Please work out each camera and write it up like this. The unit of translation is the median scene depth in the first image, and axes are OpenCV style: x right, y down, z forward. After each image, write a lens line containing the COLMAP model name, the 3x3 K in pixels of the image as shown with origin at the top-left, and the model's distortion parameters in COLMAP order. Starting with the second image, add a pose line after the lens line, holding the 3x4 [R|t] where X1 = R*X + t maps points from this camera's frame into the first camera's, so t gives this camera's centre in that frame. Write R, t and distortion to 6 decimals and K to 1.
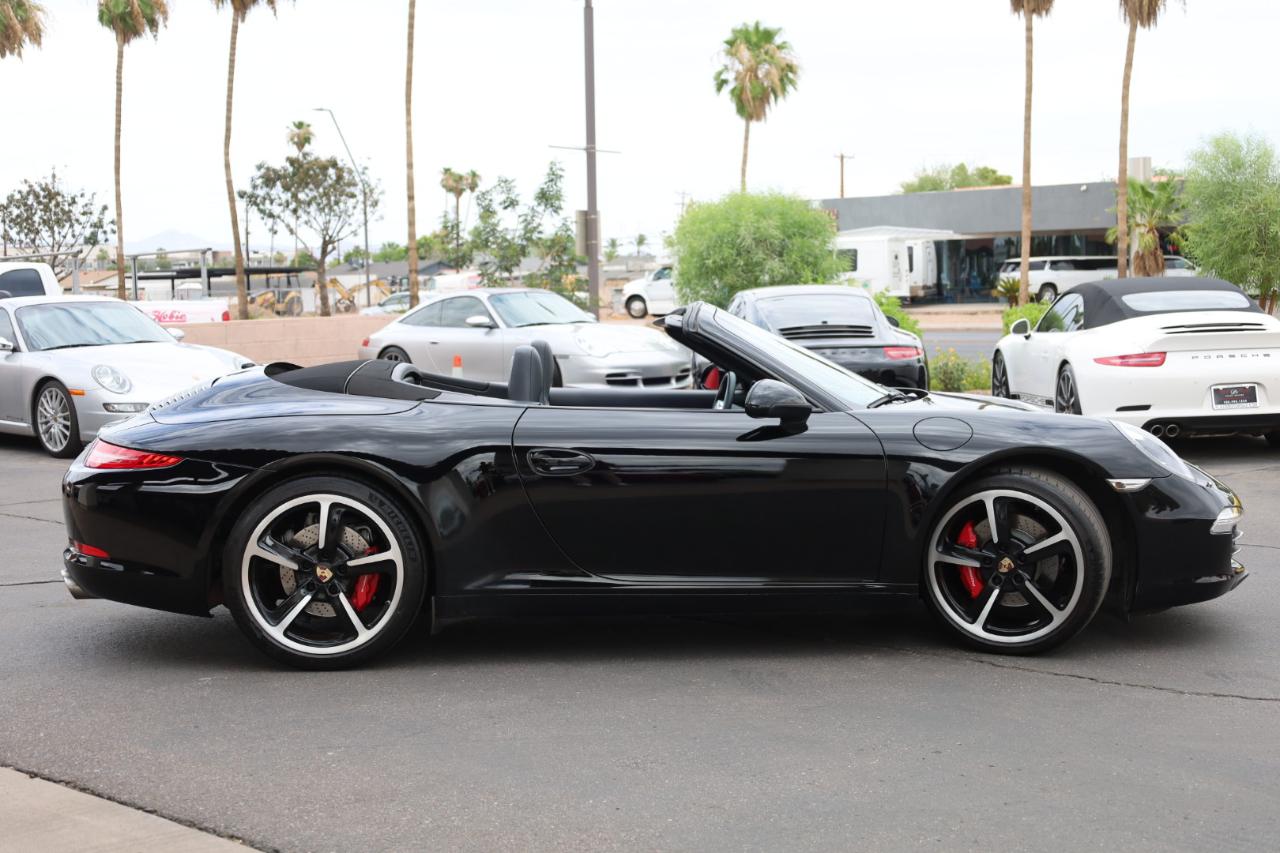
lens RADIAL K [[1779.8, 0, 637.1], [0, 1779.8, 424.3], [0, 0, 1]] dist [0.010557, 0.000000]
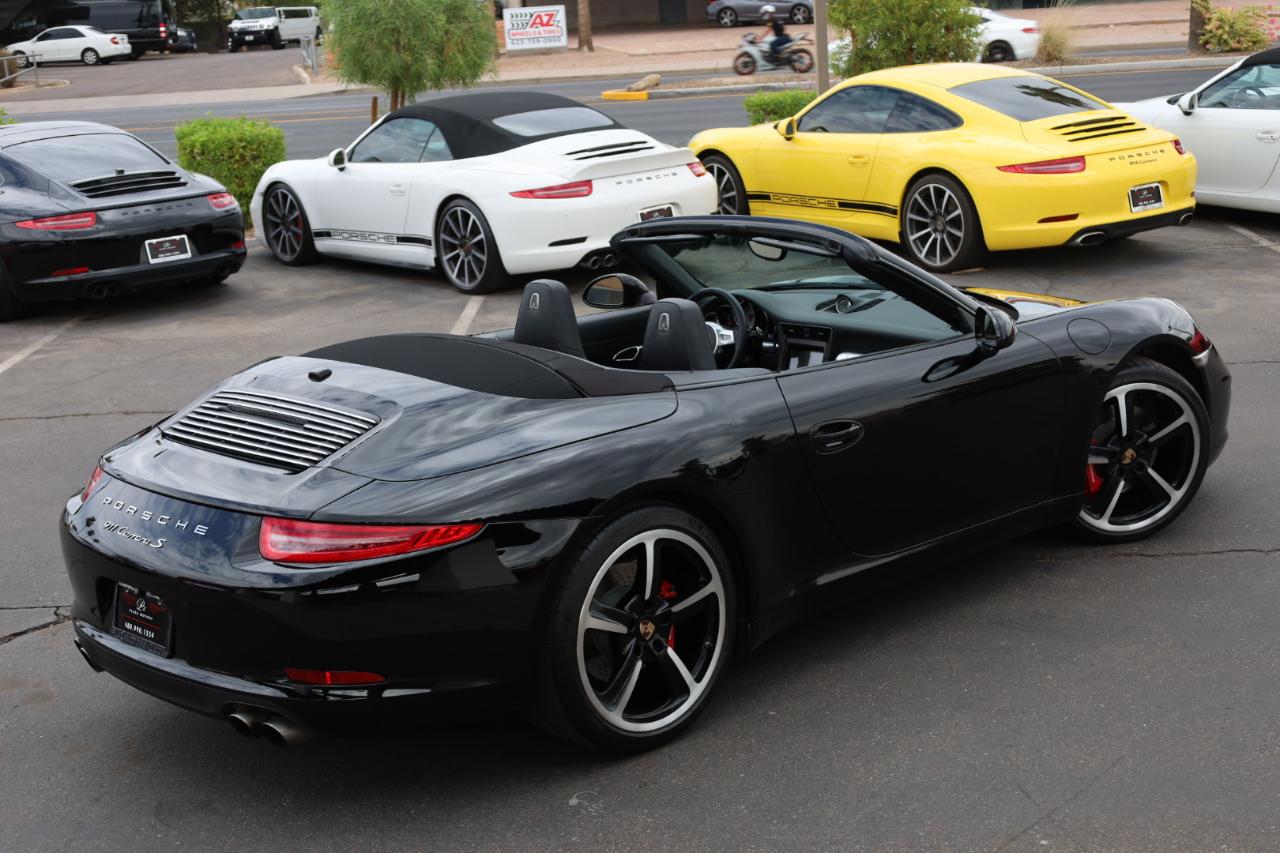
lens RADIAL K [[1902.6, 0, 643.3], [0, 1902.6, 433.3], [0, 0, 1]] dist [0.017273, 0.000000]
pose [[0.758521, -0.178397, 0.626754, -0.674822], [0.096678, 0.981961, 0.162498, -0.135260], [-0.644437, -0.062665, 0.762085, 0.356934]]
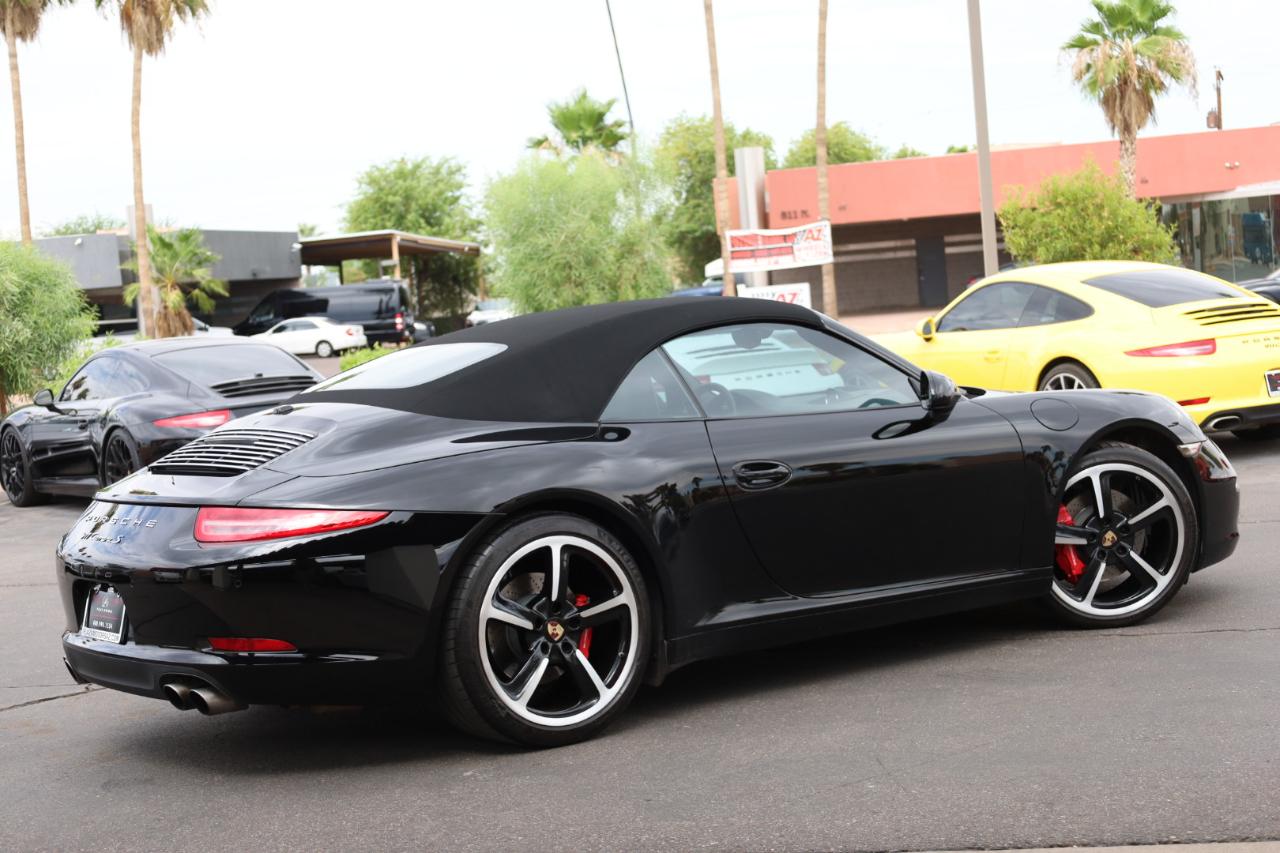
lens RADIAL K [[2106.4, 0, 639.2], [0, 2106.4, 421.0], [0, 0, 1]] dist [0.012057, 0.000000]
pose [[0.841898, -0.076724, 0.534155, -0.656270], [0.103677, 0.994398, -0.020578, 0.009382], [-0.529584, 0.072704, 0.845136, 0.121088]]
